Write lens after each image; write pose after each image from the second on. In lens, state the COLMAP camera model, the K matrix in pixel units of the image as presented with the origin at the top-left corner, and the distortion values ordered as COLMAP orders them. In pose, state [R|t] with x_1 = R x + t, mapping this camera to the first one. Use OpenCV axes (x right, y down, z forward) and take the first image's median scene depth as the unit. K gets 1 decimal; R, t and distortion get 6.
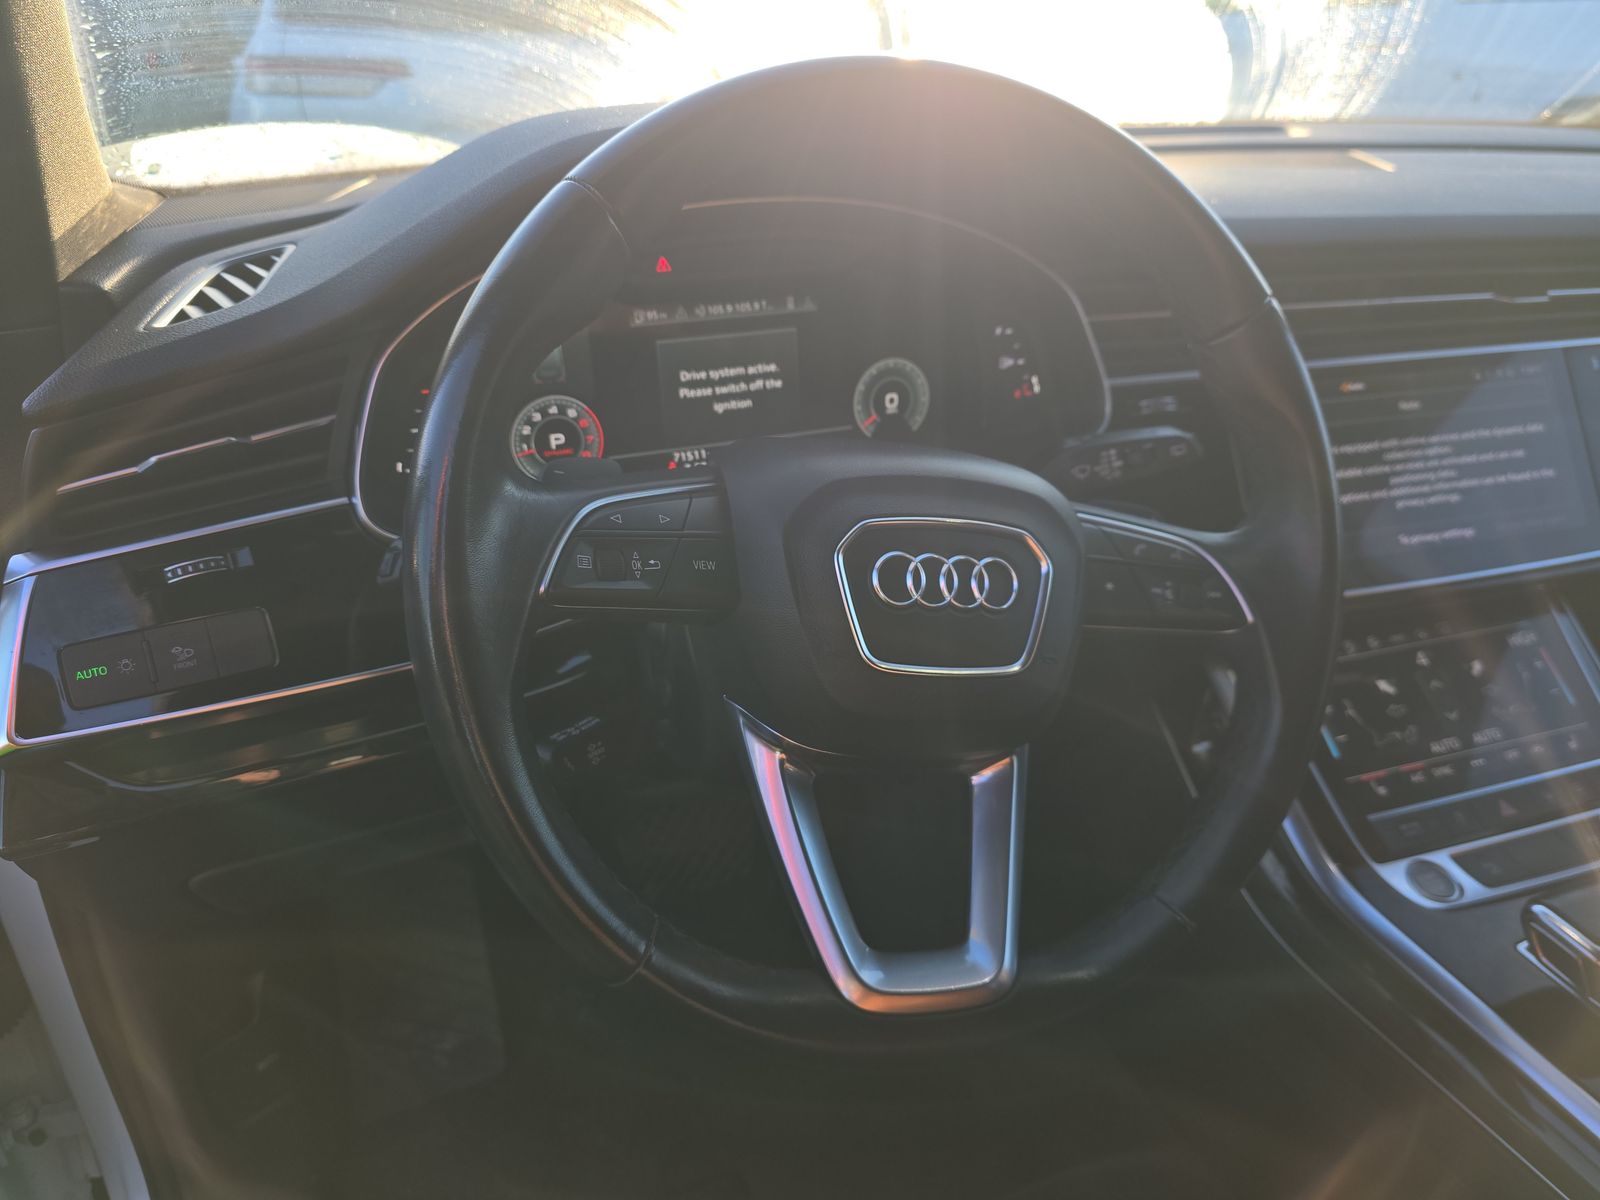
lens RADIAL K [[1157.4, 0, 800.0], [0, 1157.4, 600.0], [0, 0, 1]] dist [0.005517, -0.000131]
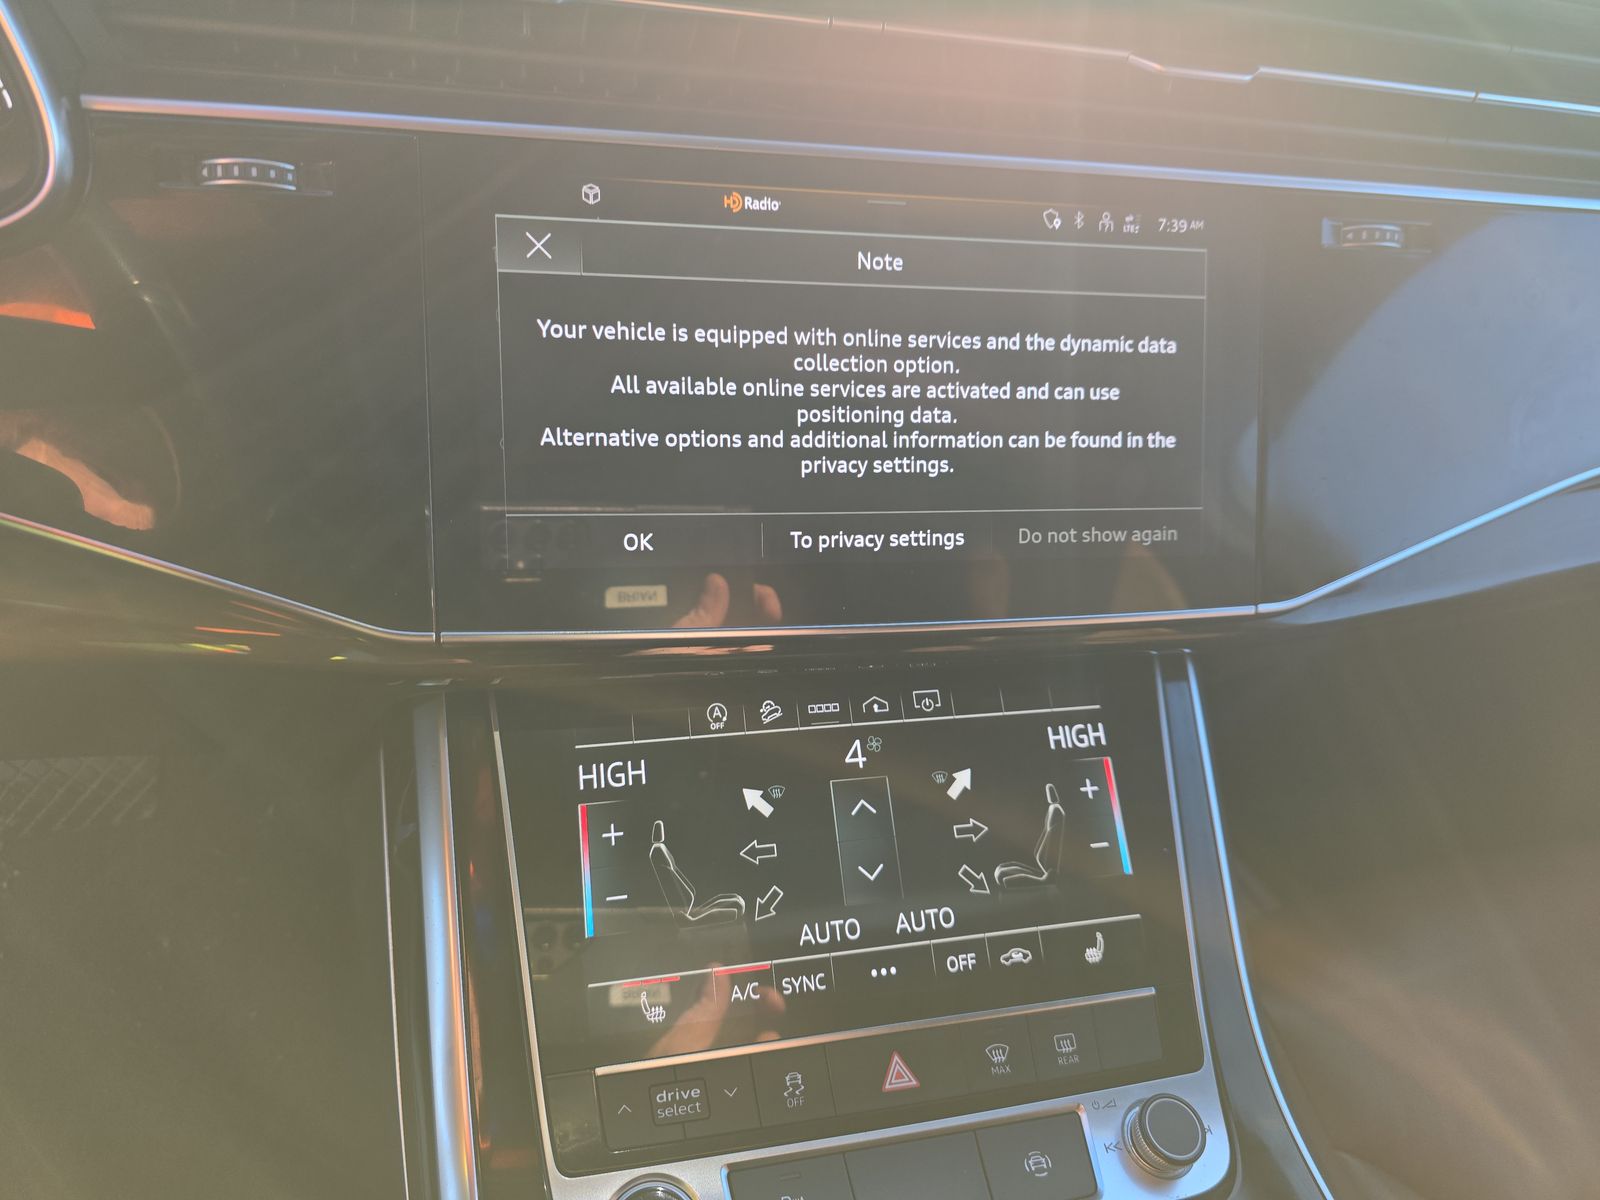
lens RADIAL K [[1157.4, 0, 800.0], [0, 1157.4, 600.0], [0, 0, 1]] dist [0.005517, -0.000131]
pose [[0.988609, 0.149780, -0.014790, 0.522214], [-0.144657, 0.972707, 0.181427, -0.114195], [0.041560, -0.177221, 0.983293, 0.501775]]
